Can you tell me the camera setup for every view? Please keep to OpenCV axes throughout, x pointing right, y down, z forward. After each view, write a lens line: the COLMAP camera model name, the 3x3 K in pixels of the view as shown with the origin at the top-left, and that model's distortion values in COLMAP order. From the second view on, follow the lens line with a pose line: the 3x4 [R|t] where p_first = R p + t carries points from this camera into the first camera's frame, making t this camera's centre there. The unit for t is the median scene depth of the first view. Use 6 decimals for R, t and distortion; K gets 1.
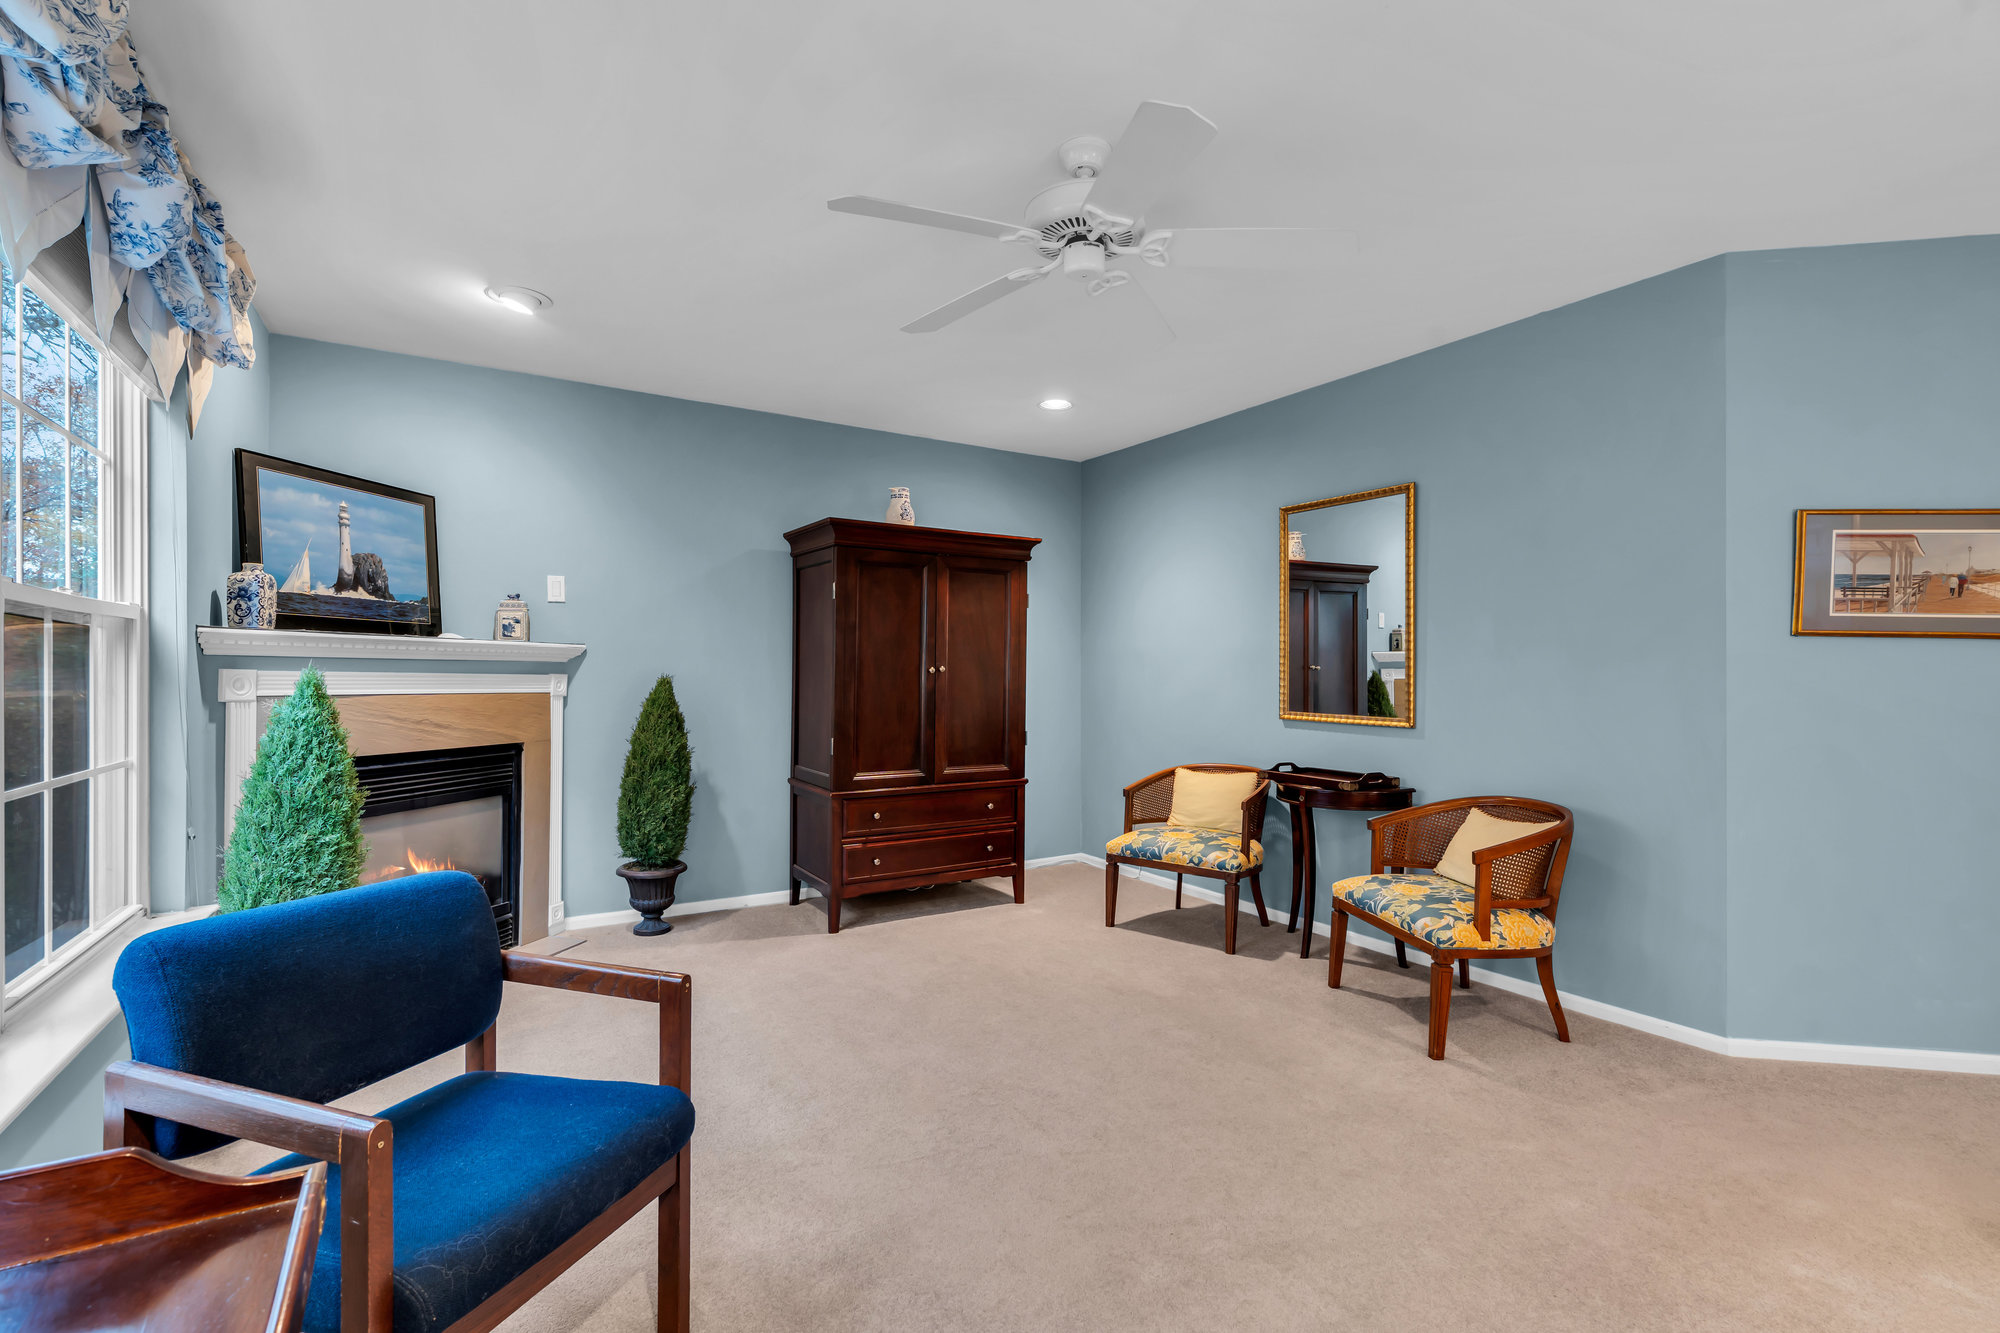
lens RADIAL K [[905.9, 0, 1001.2], [0, 905.9, 677.4], [0, 0, 1]] dist [-0.007073, 0.001099]
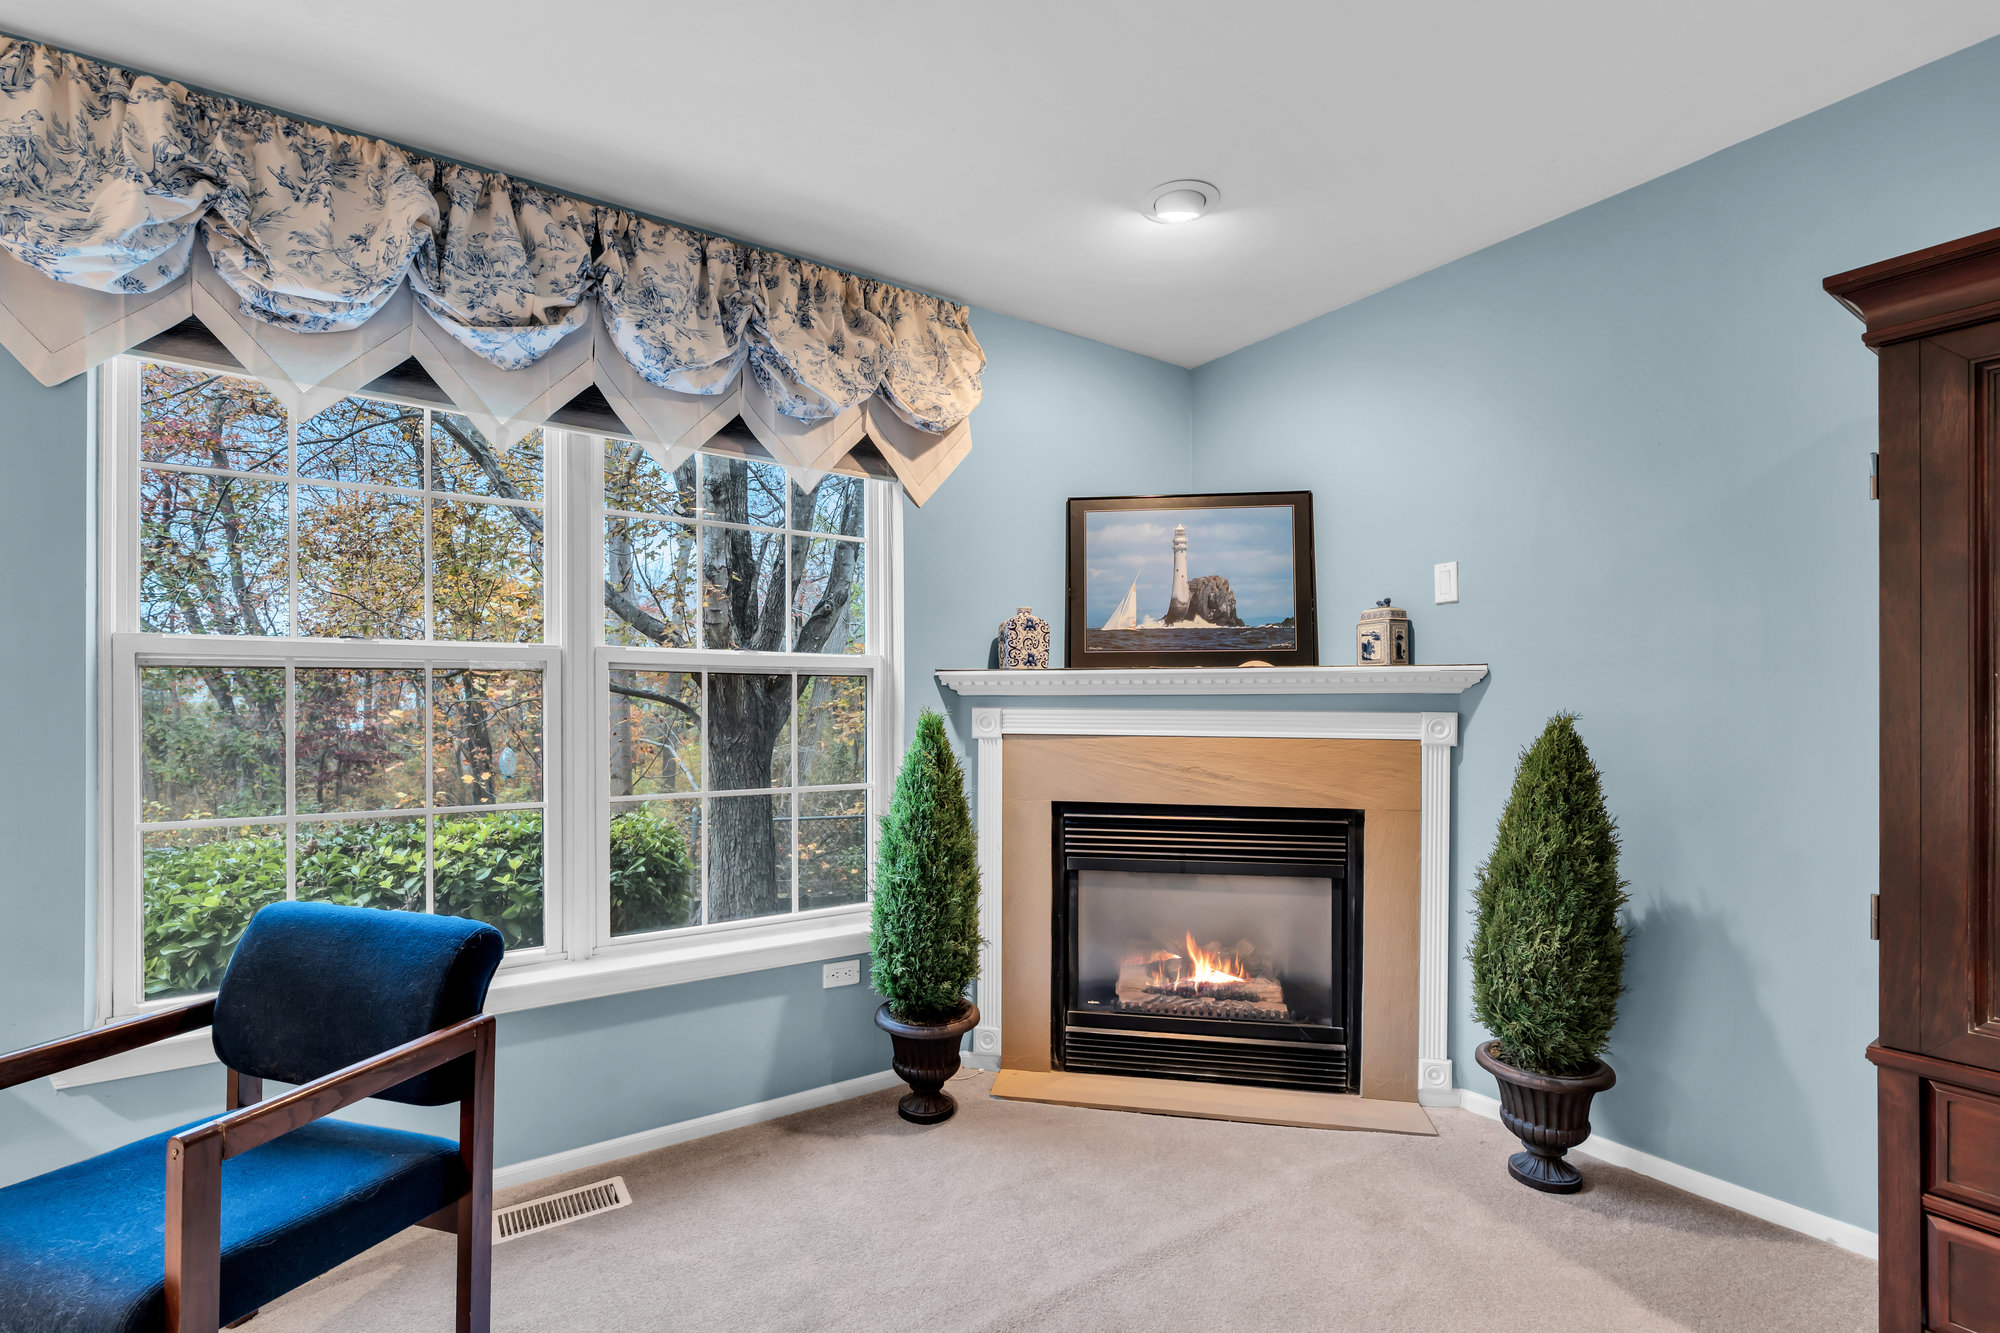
lens RADIAL K [[912.9, 0, 989.7], [0, 912.9, 709.1], [0, 0, 1]] dist [0.000635, 0.000917]
pose [[0.048893, -0.000162, -0.998804, 0.183325], [-0.000580, 1.000000, -0.000191, -0.006409], [0.998804, 0.000589, 0.048893, 0.738038]]
